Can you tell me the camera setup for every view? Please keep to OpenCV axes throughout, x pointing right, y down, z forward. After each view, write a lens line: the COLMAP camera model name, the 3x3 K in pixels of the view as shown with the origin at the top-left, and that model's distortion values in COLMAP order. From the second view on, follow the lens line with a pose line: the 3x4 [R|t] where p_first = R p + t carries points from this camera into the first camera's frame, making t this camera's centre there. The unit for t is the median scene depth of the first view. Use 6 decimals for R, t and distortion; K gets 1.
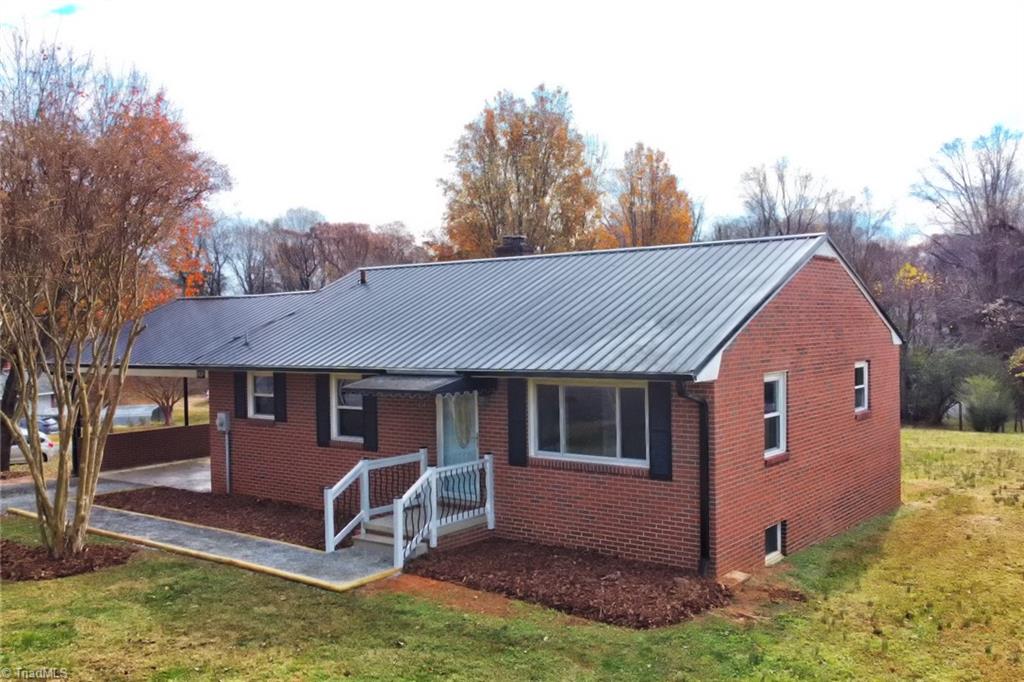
lens RADIAL K [[887.3, 0, 513.5], [0, 887.3, 340.8], [0, 0, 1]] dist [0.004065, -0.015832]
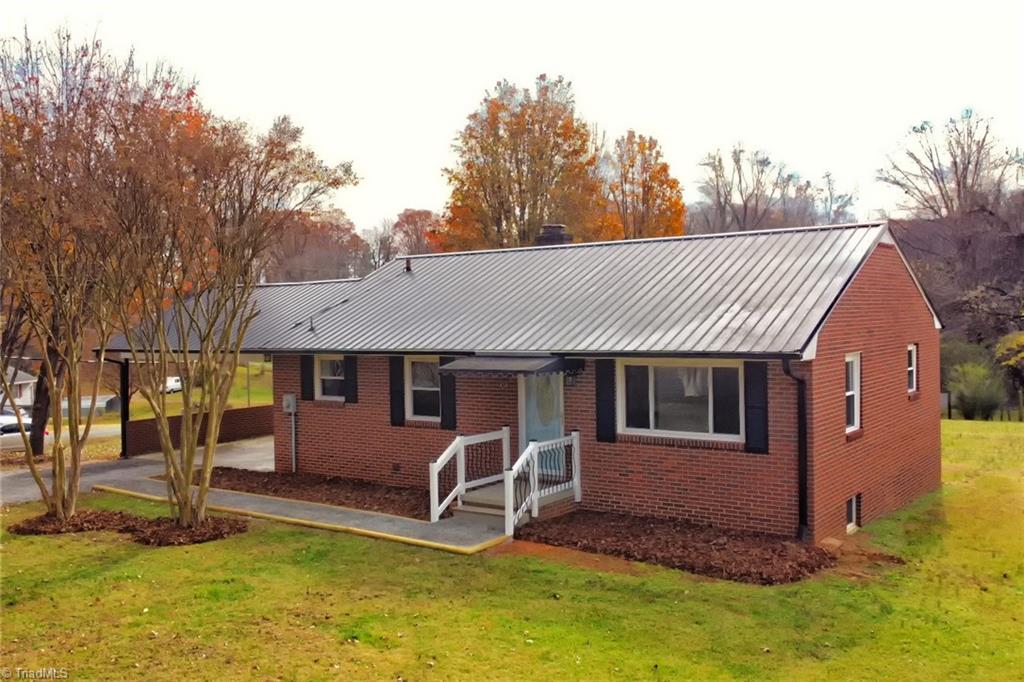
lens RADIAL K [[887.3, 0, 486.9], [0, 887.3, 320.5], [0, 0, 1]] dist [0.004065, -0.015832]
pose [[0.999851, -0.001893, -0.017162, -0.121159], [0.001737, 0.999957, -0.009094, 0.005045], [0.017179, 0.009063, 0.999811, -0.068136]]
